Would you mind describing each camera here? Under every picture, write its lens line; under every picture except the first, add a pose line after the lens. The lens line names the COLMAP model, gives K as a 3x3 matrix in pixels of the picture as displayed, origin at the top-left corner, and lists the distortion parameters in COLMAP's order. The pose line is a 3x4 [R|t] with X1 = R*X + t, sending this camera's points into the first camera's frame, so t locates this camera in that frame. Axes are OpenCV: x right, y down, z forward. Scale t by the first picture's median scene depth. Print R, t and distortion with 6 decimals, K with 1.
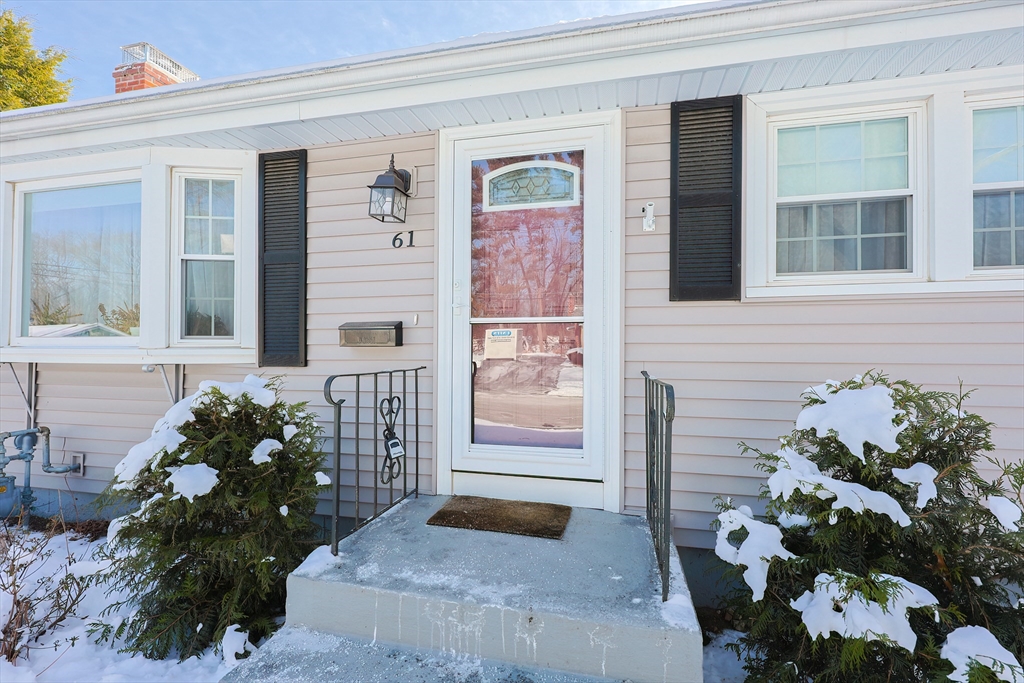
lens RADIAL K [[436.8, 0, 518.9], [0, 436.8, 345.4], [0, 0, 1]] dist [-0.000968, -0.000195]
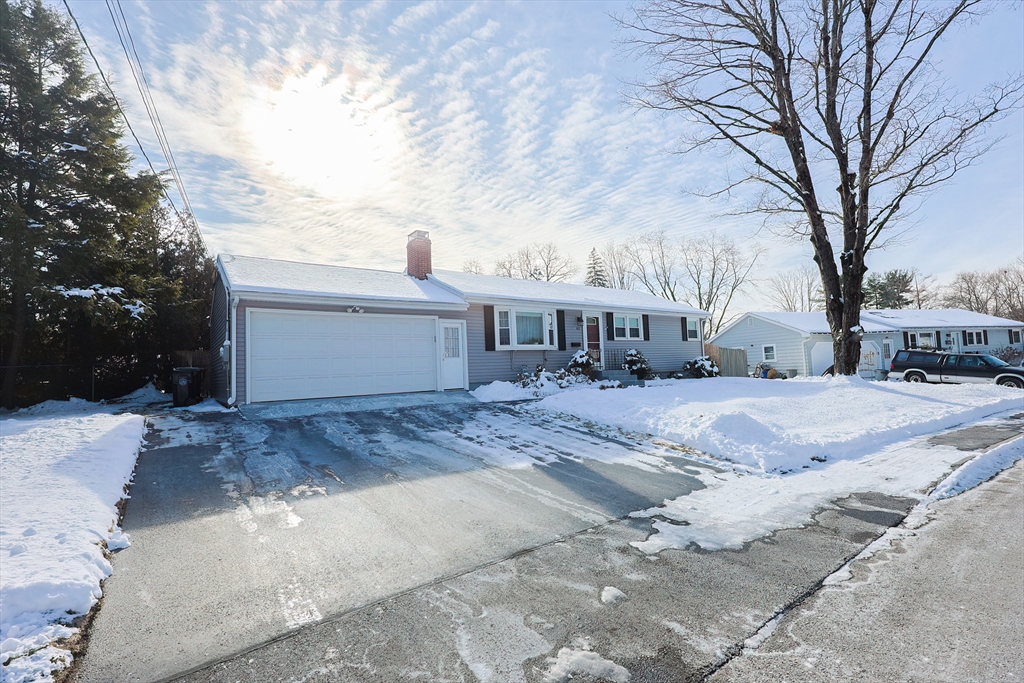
lens RADIAL K [[436.8, 0, 518.9], [0, 436.8, 345.4], [0, 0, 1]] dist [-0.000968, -0.000195]
pose [[0.656521, 0.020988, 0.754016, -5.913959], [0.042727, 0.996973, -0.064954, 0.378181], [-0.753097, 0.074860, 0.653637, -2.526273]]
